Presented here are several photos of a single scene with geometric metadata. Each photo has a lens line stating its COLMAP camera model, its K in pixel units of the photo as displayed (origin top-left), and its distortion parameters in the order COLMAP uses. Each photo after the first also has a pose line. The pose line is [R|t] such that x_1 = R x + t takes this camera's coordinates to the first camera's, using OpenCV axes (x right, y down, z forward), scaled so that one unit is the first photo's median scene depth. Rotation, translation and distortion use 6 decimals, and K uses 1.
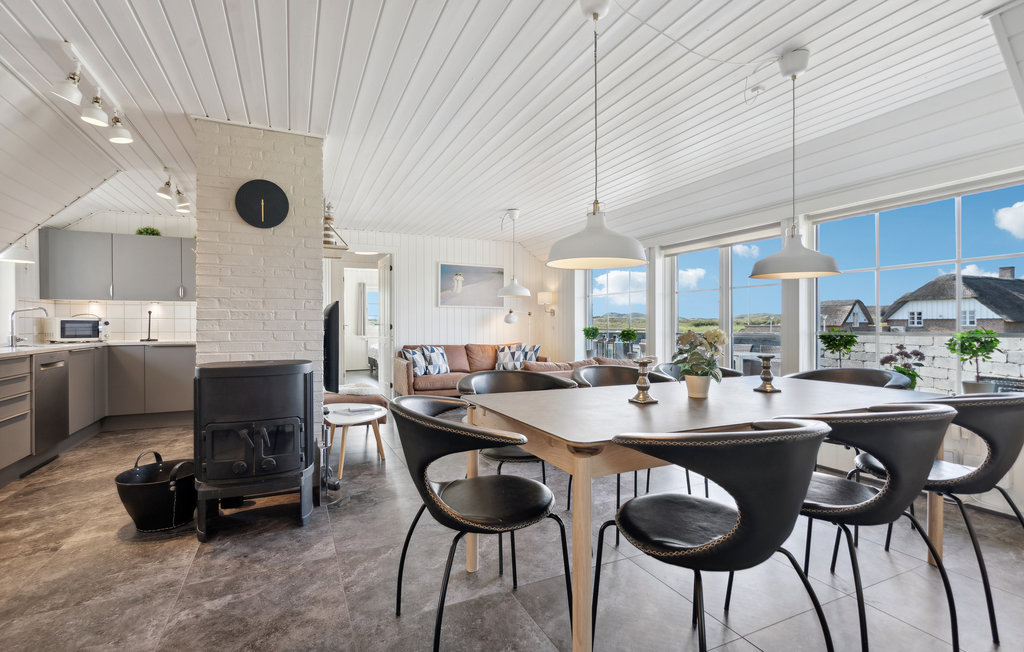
lens RADIAL K [[476.9, 0, 512.0], [0, 476.9, 326.0], [0, 0, 1]] dist [0.007971, 0.000207]
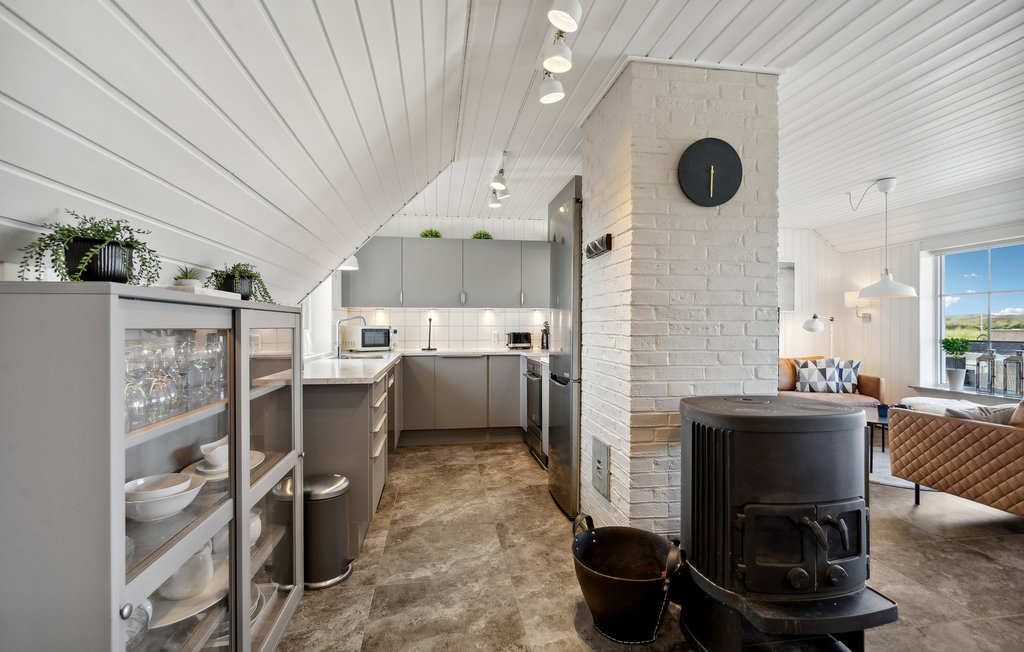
lens RADIAL K [[476.9, 0, 512.0], [0, 476.9, 326.0], [0, 0, 1]] dist [0.007971, 0.000207]
pose [[0.964902, 0.002439, -0.262599, -0.374767], [-0.003385, 0.999989, -0.003151, -0.014774], [0.262589, 0.003930, 0.964900, 0.145501]]
